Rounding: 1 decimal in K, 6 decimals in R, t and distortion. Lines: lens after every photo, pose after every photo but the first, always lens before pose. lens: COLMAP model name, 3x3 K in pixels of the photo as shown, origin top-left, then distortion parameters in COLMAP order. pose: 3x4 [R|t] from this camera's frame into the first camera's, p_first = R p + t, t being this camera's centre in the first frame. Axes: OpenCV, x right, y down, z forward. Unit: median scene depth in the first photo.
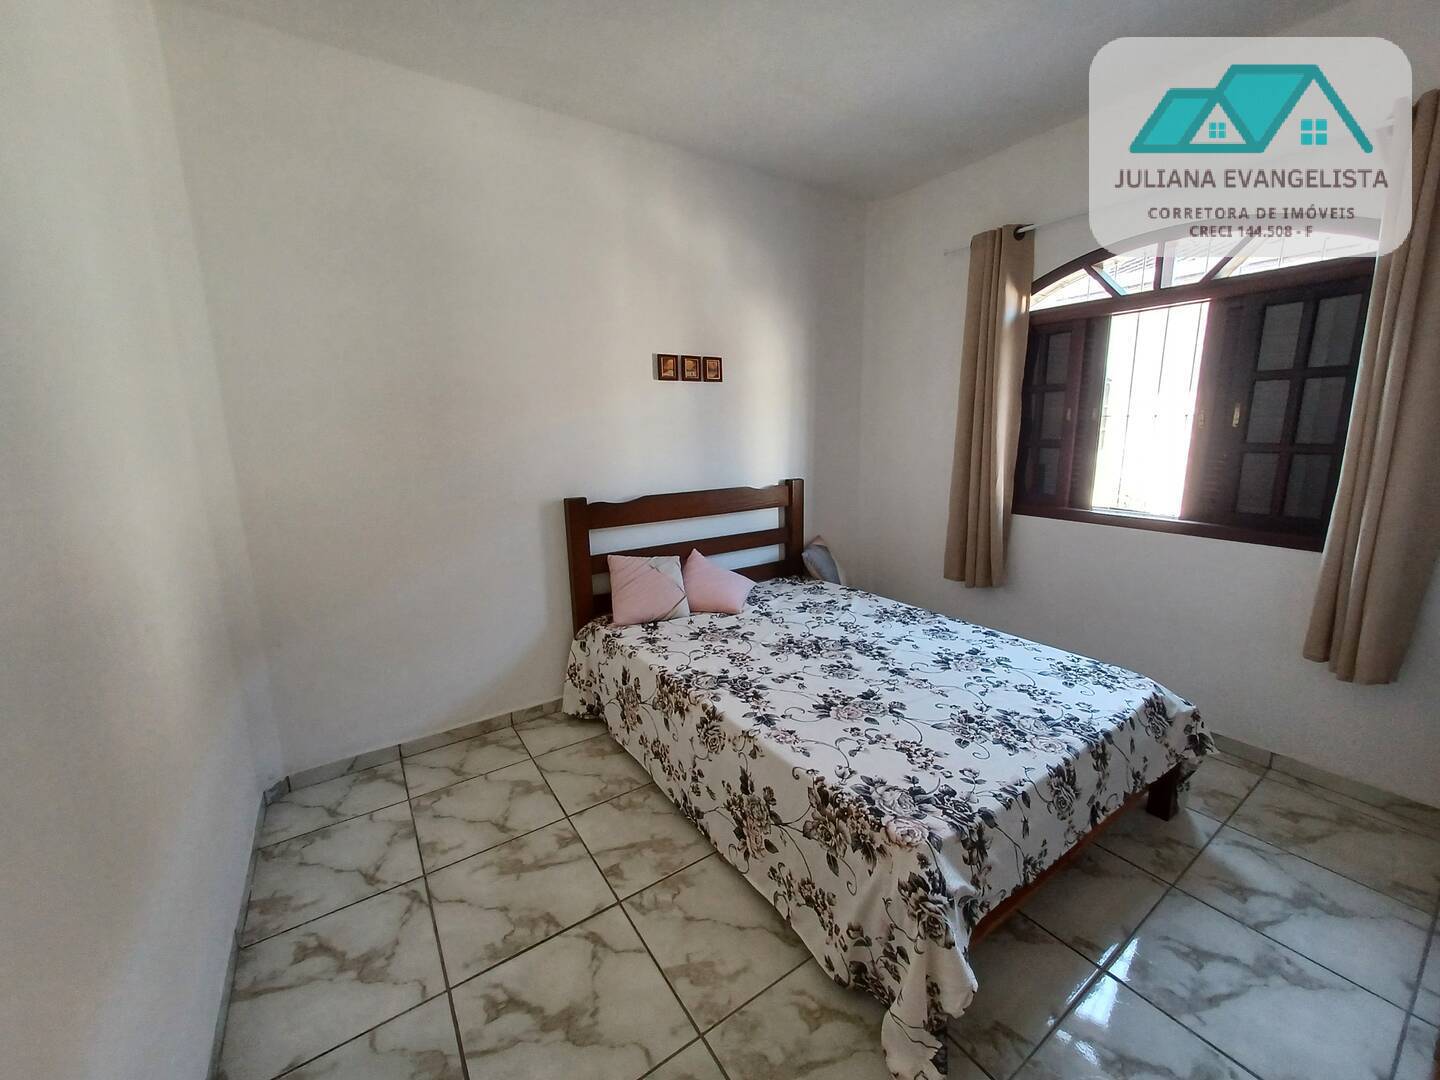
lens RADIAL K [[564.1, 0, 730.7], [0, 564.1, 531.9], [0, 0, 1]] dist [0.001963, -0.002004]
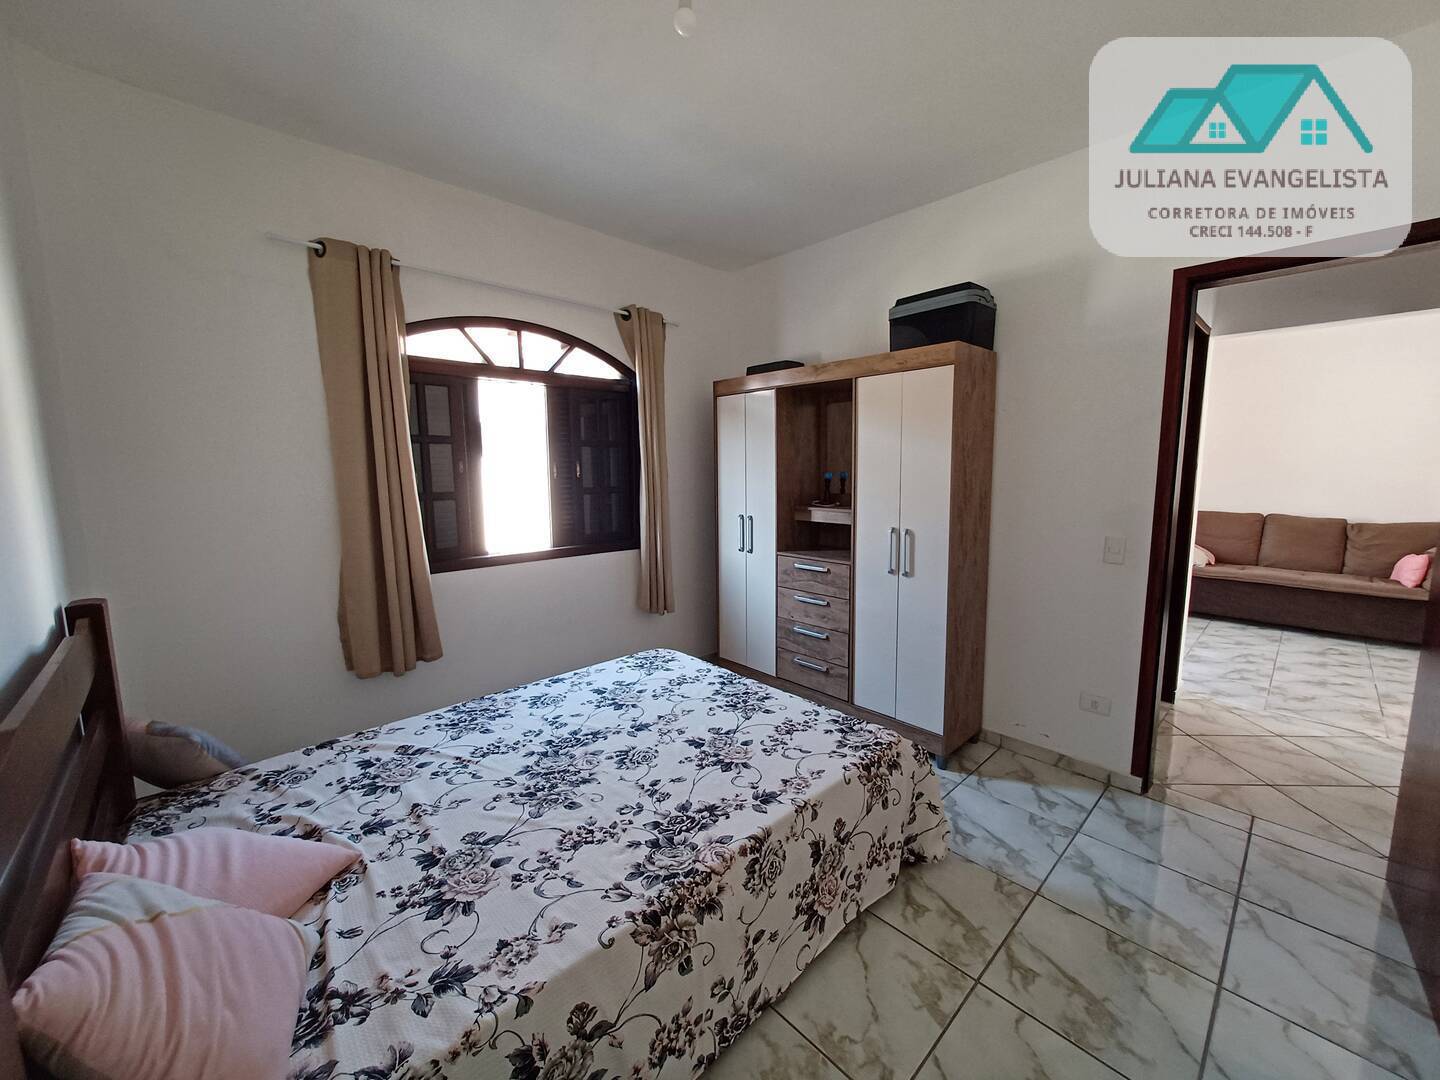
lens RADIAL K [[564.1, 0, 727.6], [0, 564.1, 539.6], [0, 0, 1]] dist [0.001963, -0.002004]
pose [[-0.157060, -0.110071, 0.981436, -0.598594], [0.192086, 0.971386, 0.139683, -0.159740], [-0.968729, 0.210459, -0.131423, 0.852060]]
